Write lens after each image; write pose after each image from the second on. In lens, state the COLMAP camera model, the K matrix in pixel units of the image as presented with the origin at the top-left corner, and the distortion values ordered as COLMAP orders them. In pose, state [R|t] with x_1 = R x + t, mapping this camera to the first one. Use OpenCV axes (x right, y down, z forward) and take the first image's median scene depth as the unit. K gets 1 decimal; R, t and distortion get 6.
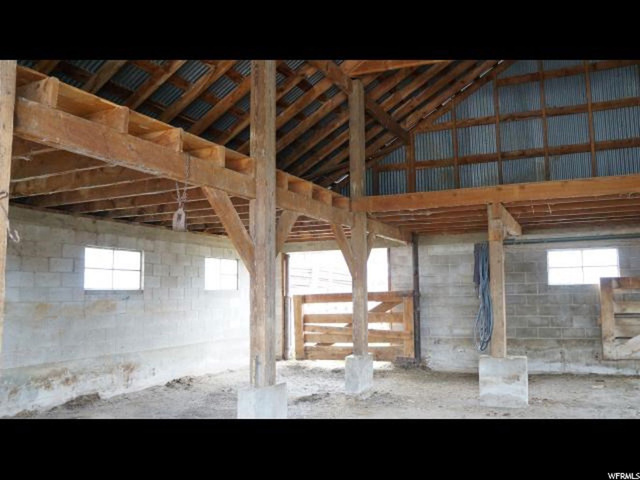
lens RADIAL K [[532.5, 0, 321.9], [0, 532.5, 240.0], [0, 0, 1]] dist [-0.169334, 0.158188]
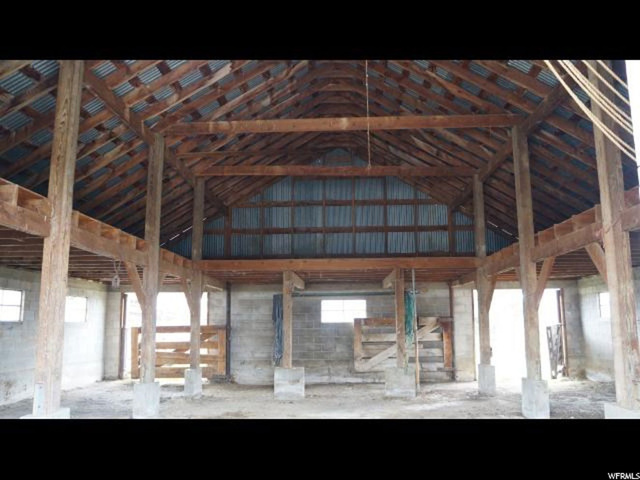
lens RADIAL K [[532.5, 0, 321.9], [0, 532.5, 240.0], [0, 0, 1]] dist [-0.169334, 0.158188]
pose [[0.924344, 0.064055, 0.376146, -0.138623], [-0.039407, 0.996563, -0.072869, -0.036497], [-0.379520, 0.052533, 0.923691, -0.396395]]
